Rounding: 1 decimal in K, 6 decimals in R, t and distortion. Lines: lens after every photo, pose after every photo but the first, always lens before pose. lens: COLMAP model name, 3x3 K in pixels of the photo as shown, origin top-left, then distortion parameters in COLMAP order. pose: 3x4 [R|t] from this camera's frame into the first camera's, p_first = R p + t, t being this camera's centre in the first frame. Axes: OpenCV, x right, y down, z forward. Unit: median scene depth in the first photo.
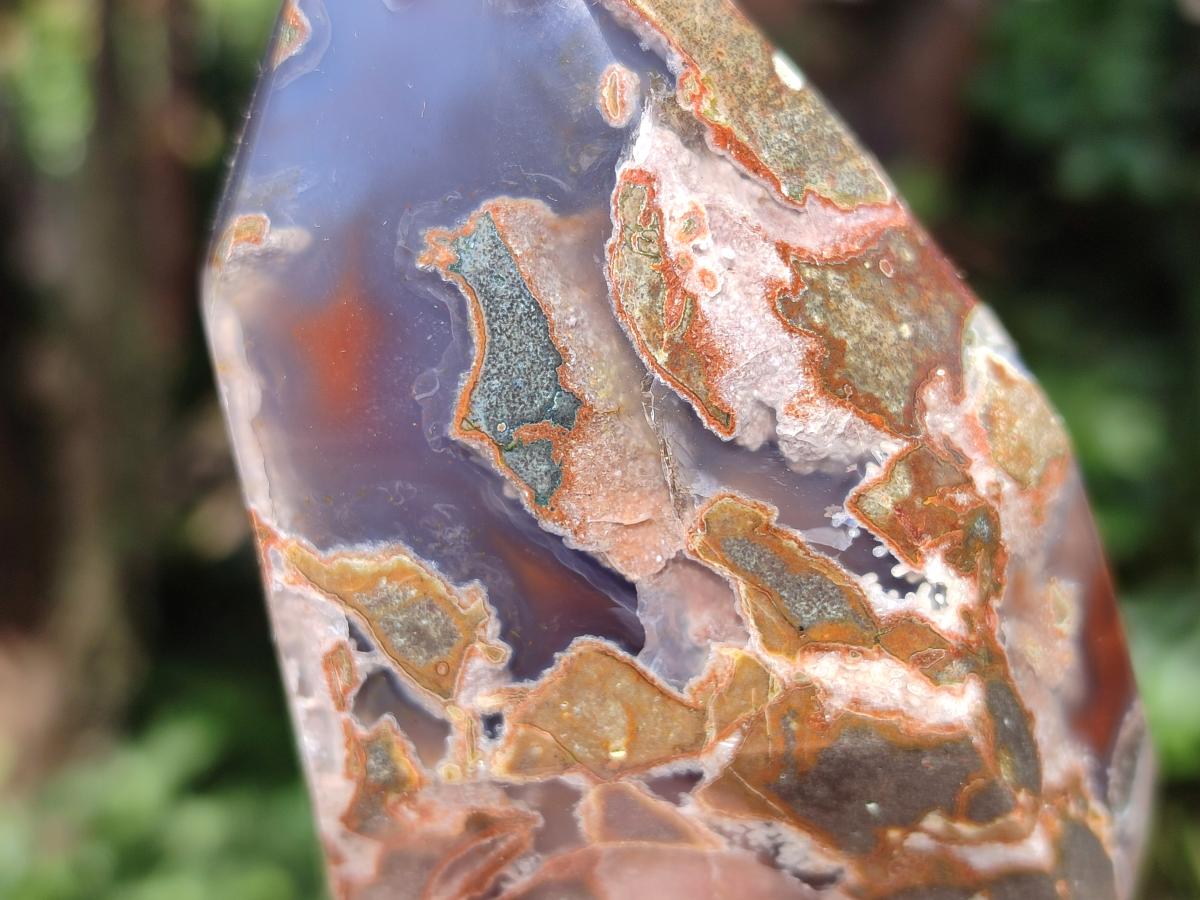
lens RADIAL K [[1868.3, 0, 599.9], [0, 1868.3, 479.3], [0, 0, 1]] dist [0.264141, -1.276788]
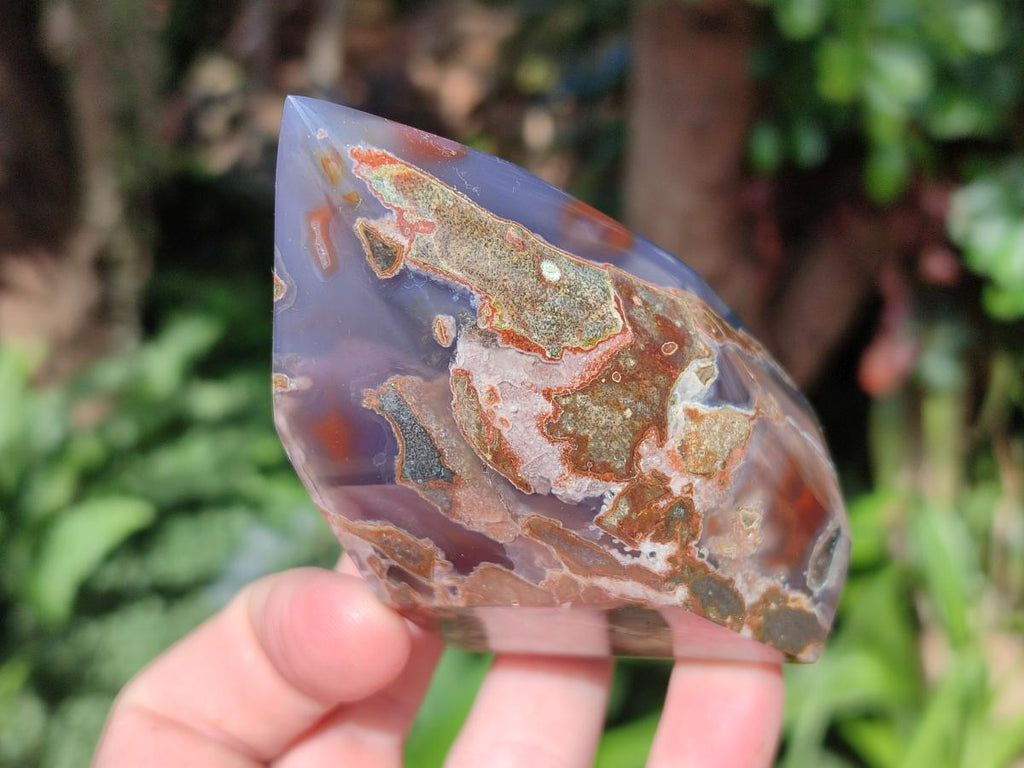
lens RADIAL K [[1594.3, 0, 511.9], [0, 1594.3, 409.0], [0, 0, 1]] dist [0.264141, -1.276788]
pose [[0.962721, -0.041750, -0.267254, 0.476995], [0.155709, 0.893438, 0.421336, -0.765891], [0.221184, -0.447243, 0.866632, -0.362086]]
